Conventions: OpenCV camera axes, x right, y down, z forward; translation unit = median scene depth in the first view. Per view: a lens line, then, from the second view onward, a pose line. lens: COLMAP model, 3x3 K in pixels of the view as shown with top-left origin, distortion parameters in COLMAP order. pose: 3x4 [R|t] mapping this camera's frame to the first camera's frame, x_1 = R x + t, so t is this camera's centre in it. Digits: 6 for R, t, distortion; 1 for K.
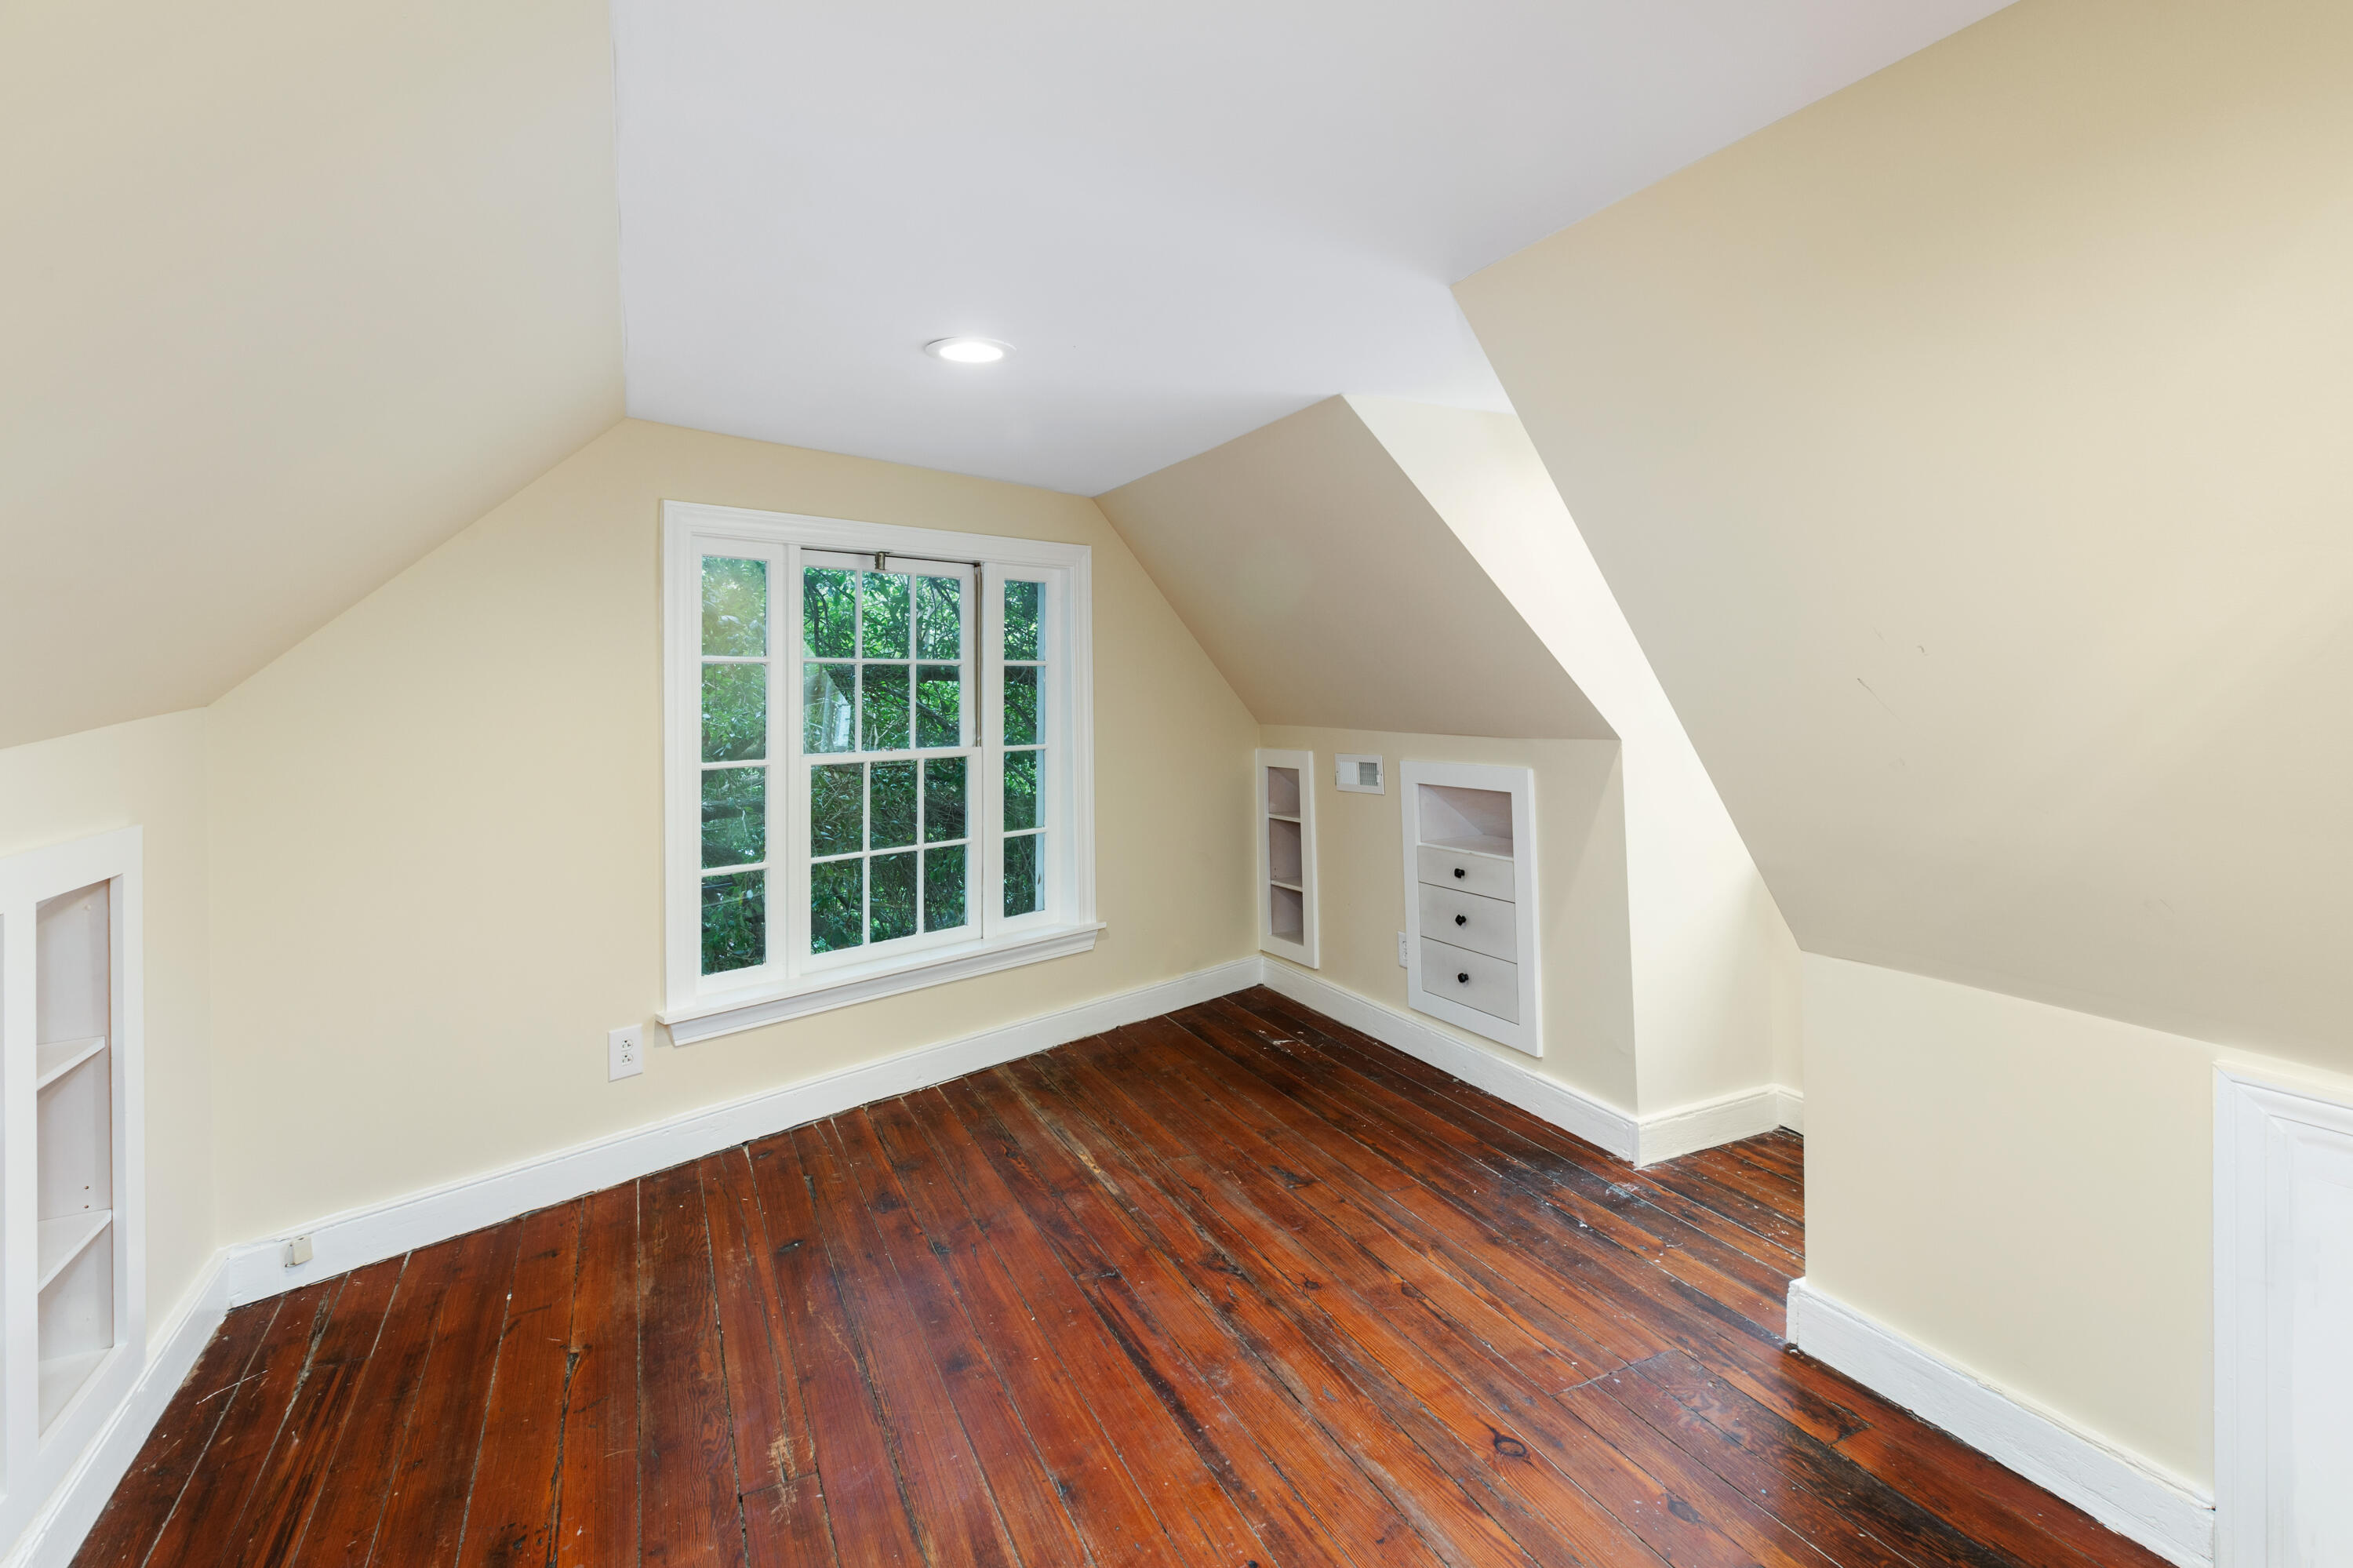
lens RADIAL K [[1125.9, 0, 1176.3], [0, 1125.9, 676.0], [0, 0, 1]] dist [0.001035, -0.000576]
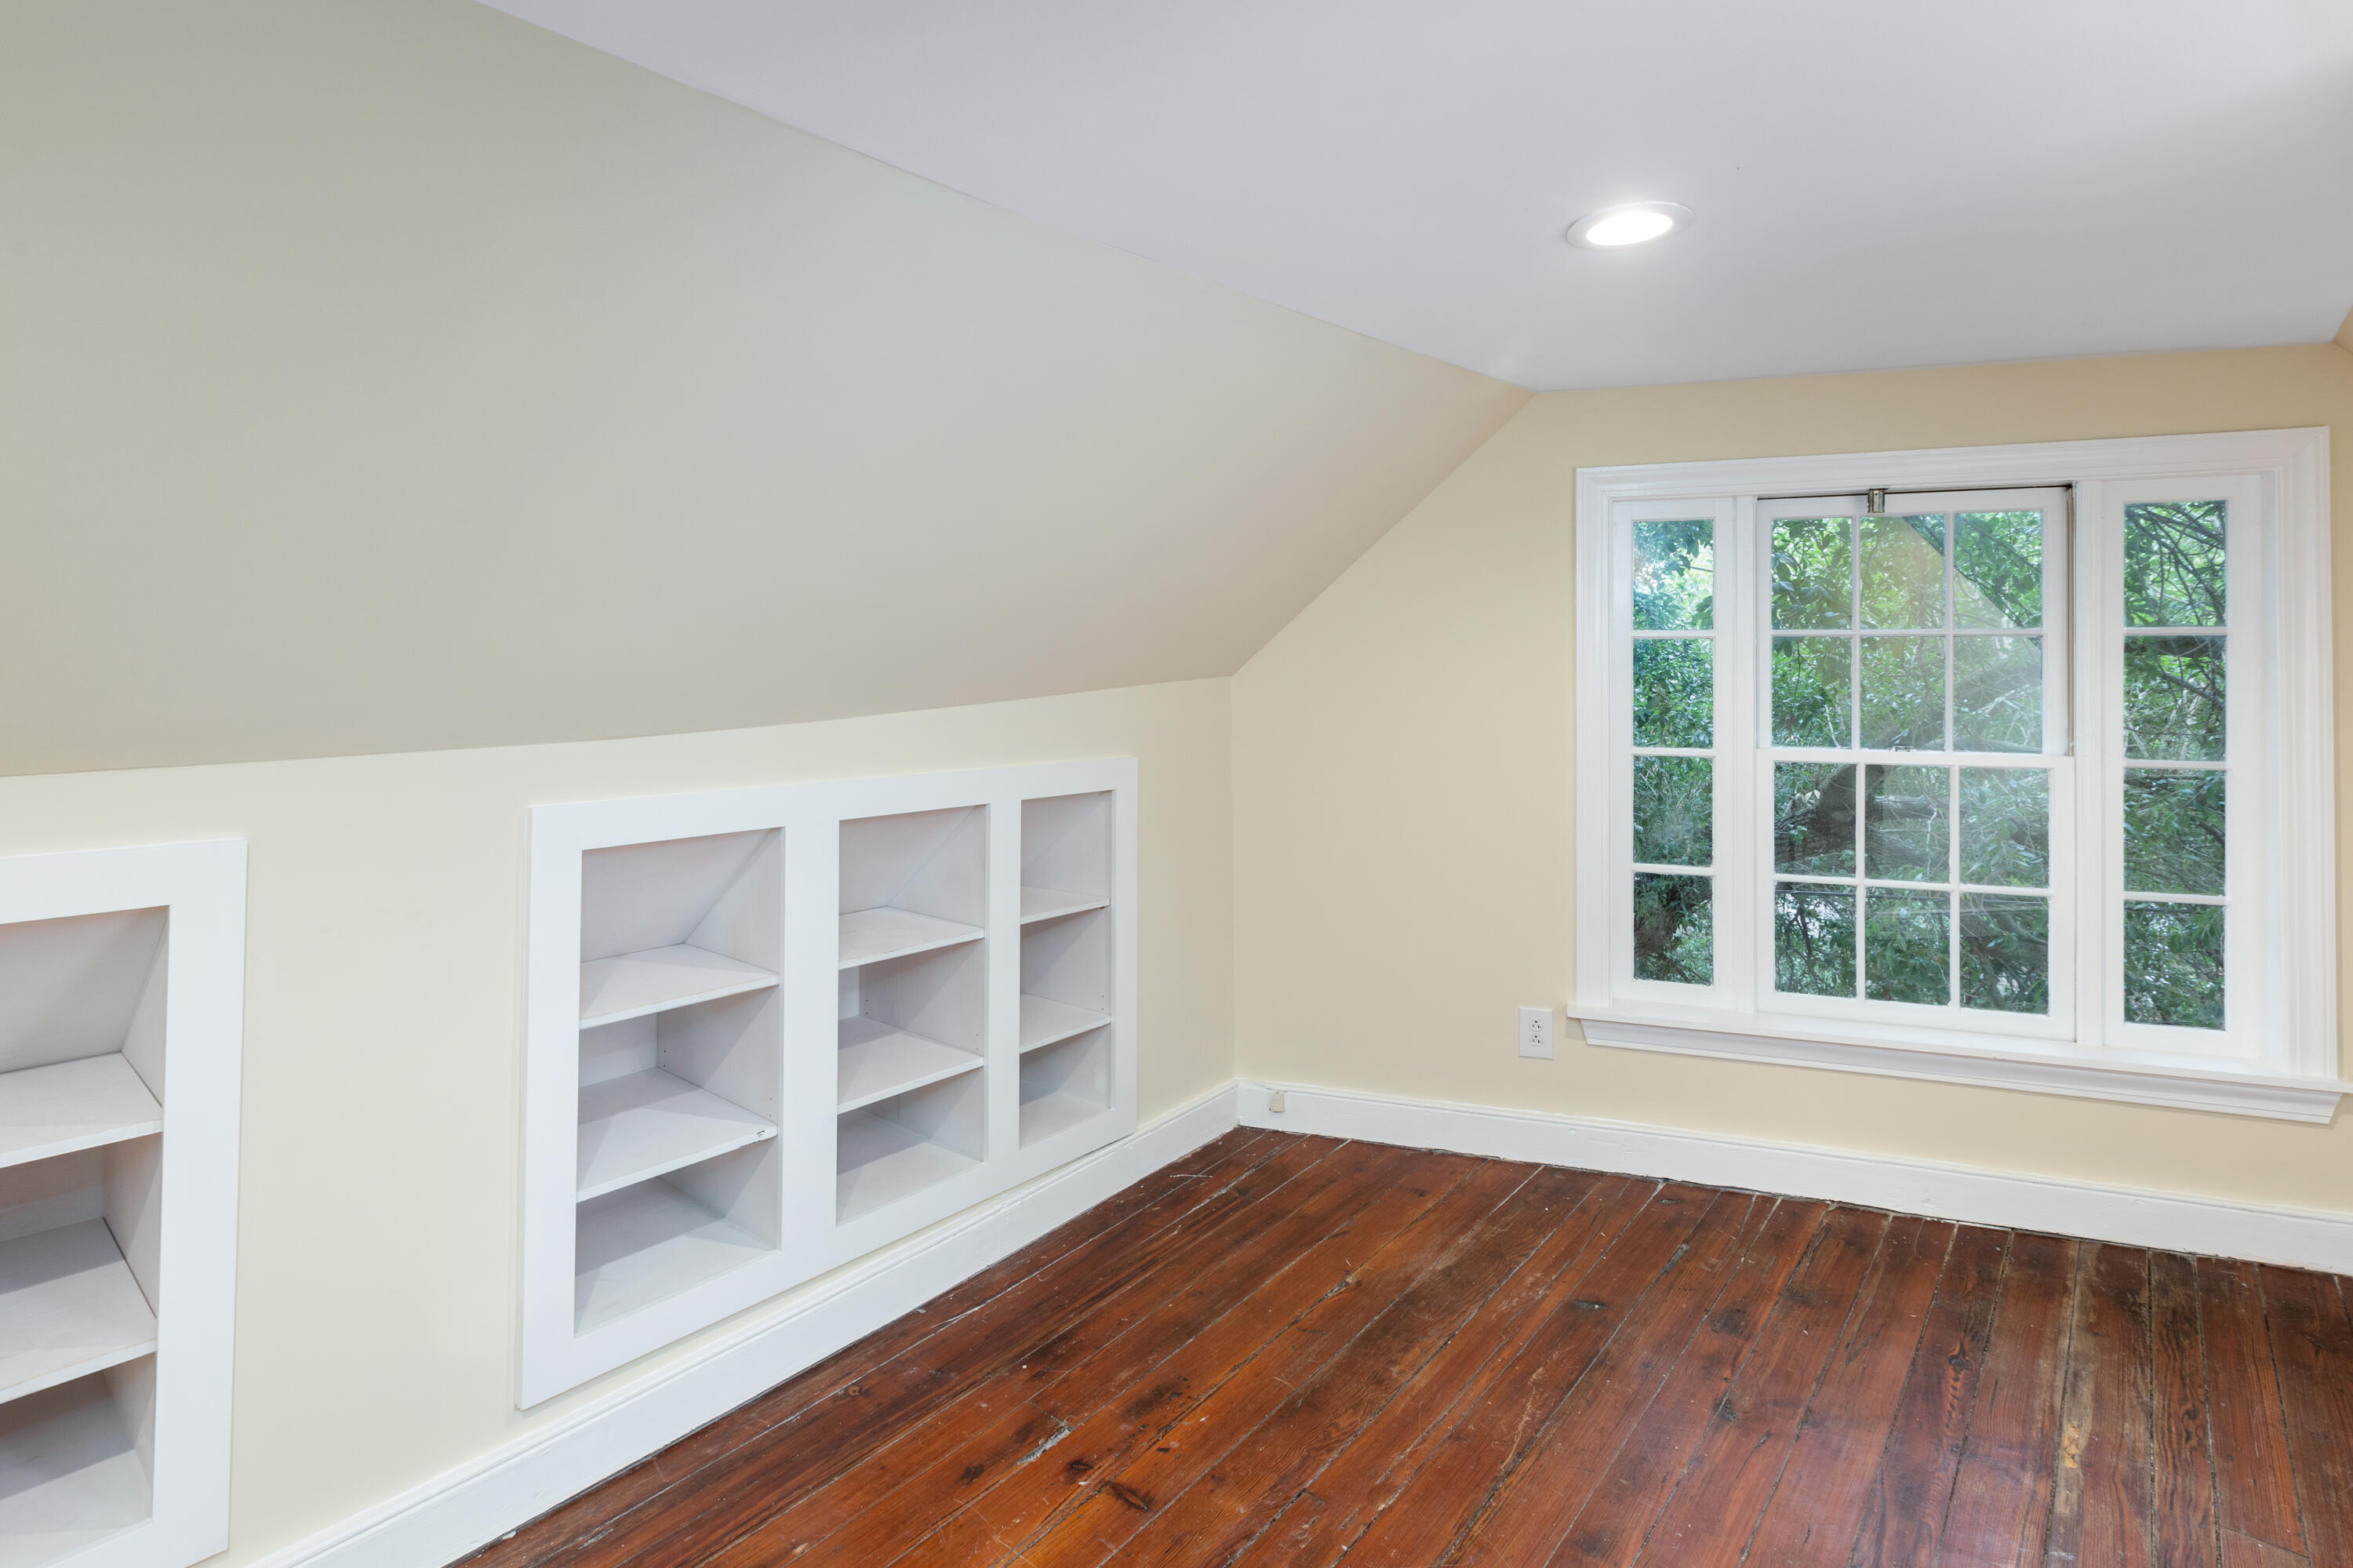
lens RADIAL K [[1126.7, 0, 1184.7], [0, 1126.7, 650.7], [0, 0, 1]] dist [0.000195, -0.000876]
pose [[0.414091, -0.001567, -0.910234, 0.277331], [0.001211, 0.999999, -0.001171, -0.000660], [0.910234, -0.000617, 0.414093, 0.300664]]
